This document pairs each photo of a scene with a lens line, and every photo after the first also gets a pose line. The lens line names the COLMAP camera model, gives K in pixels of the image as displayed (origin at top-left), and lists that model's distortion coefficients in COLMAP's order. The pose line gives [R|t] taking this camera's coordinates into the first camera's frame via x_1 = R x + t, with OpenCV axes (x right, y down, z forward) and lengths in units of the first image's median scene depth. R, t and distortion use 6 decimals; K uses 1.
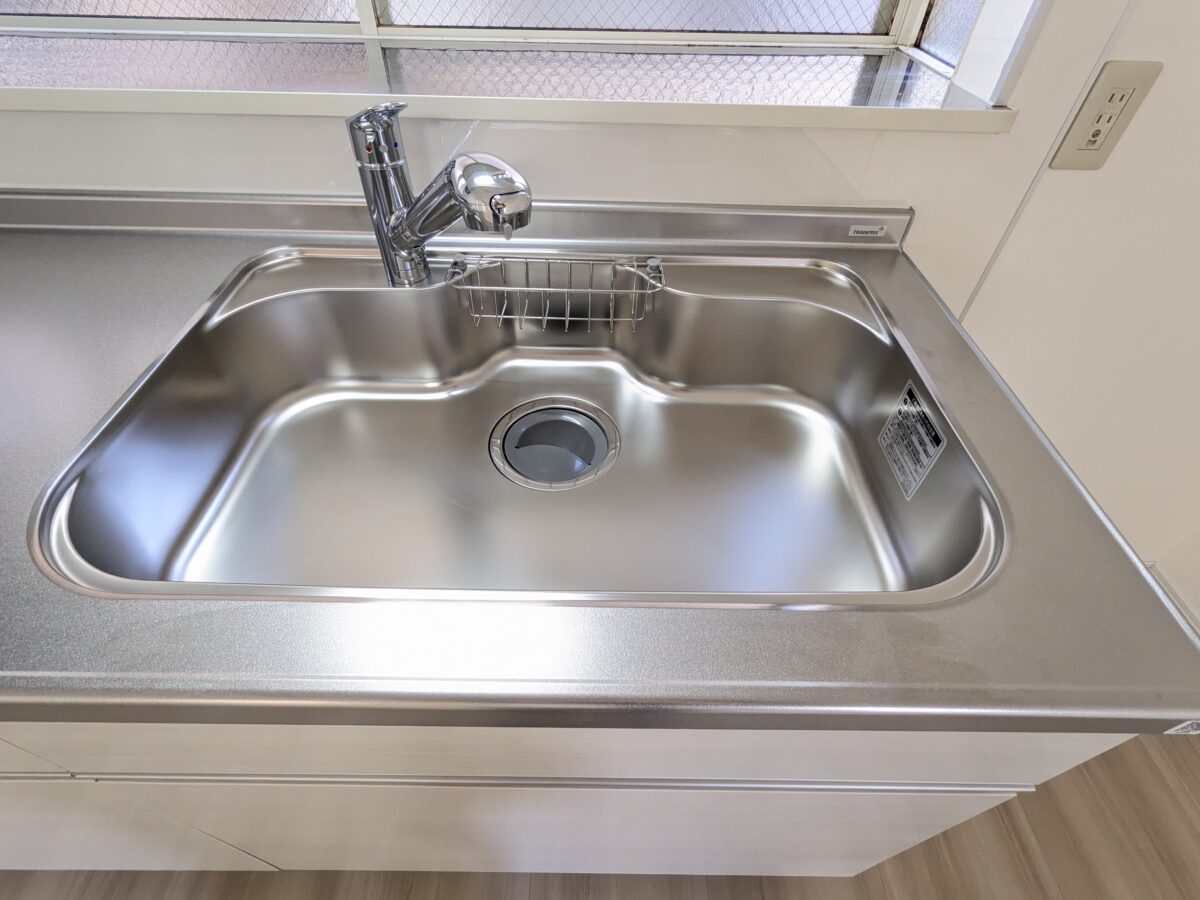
lens RADIAL K [[579.9, 0, 597.1], [0, 579.9, 448.9], [0, 0, 1]] dist [-0.000827, -0.000071]
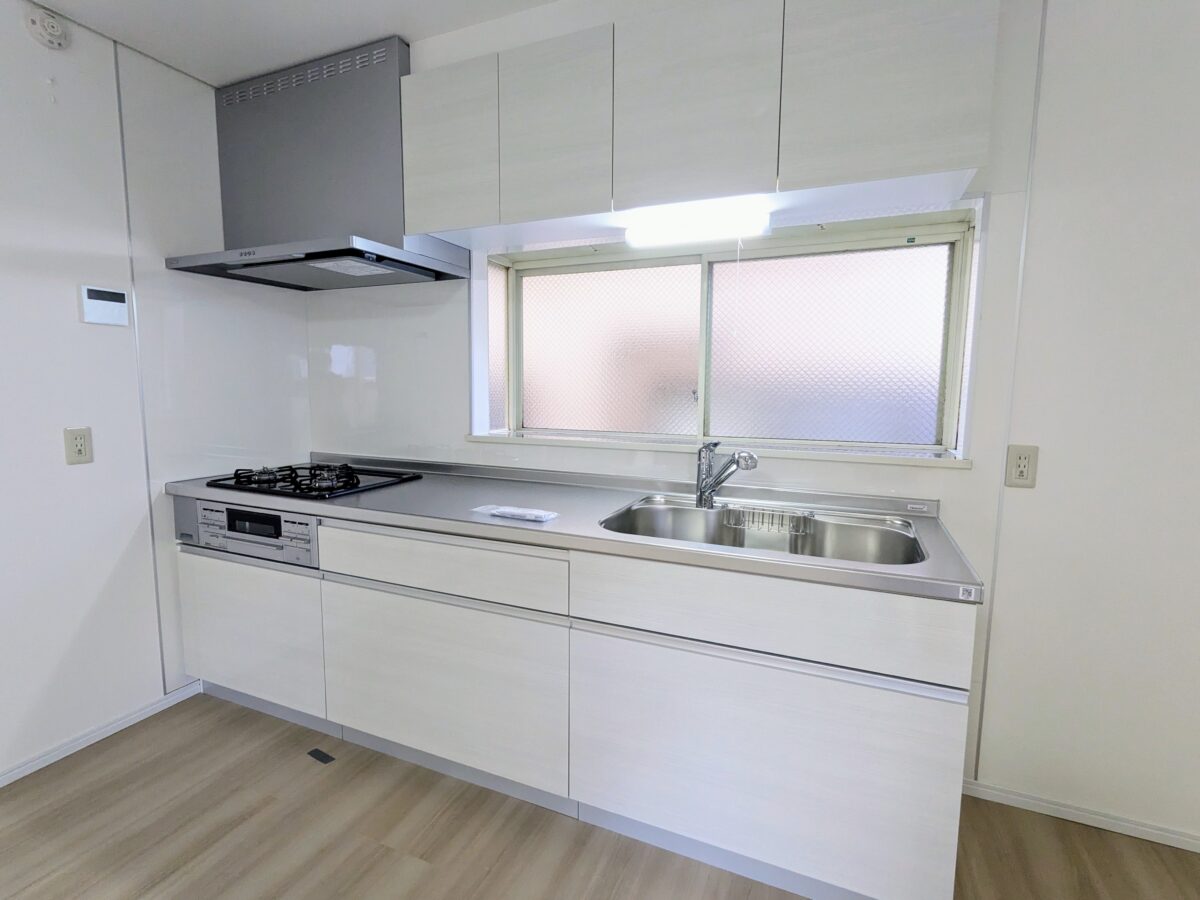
lens RADIAL K [[579.9, 0, 597.1], [0, 579.9, 448.9], [0, 0, 1]] dist [-0.000827, -0.000071]
pose [[0.919682, 0.033487, -0.391234, 0.215381], [-0.275340, 0.765356, -0.581737, 1.089391], [0.279953, 0.642736, 0.713104, -1.063210]]
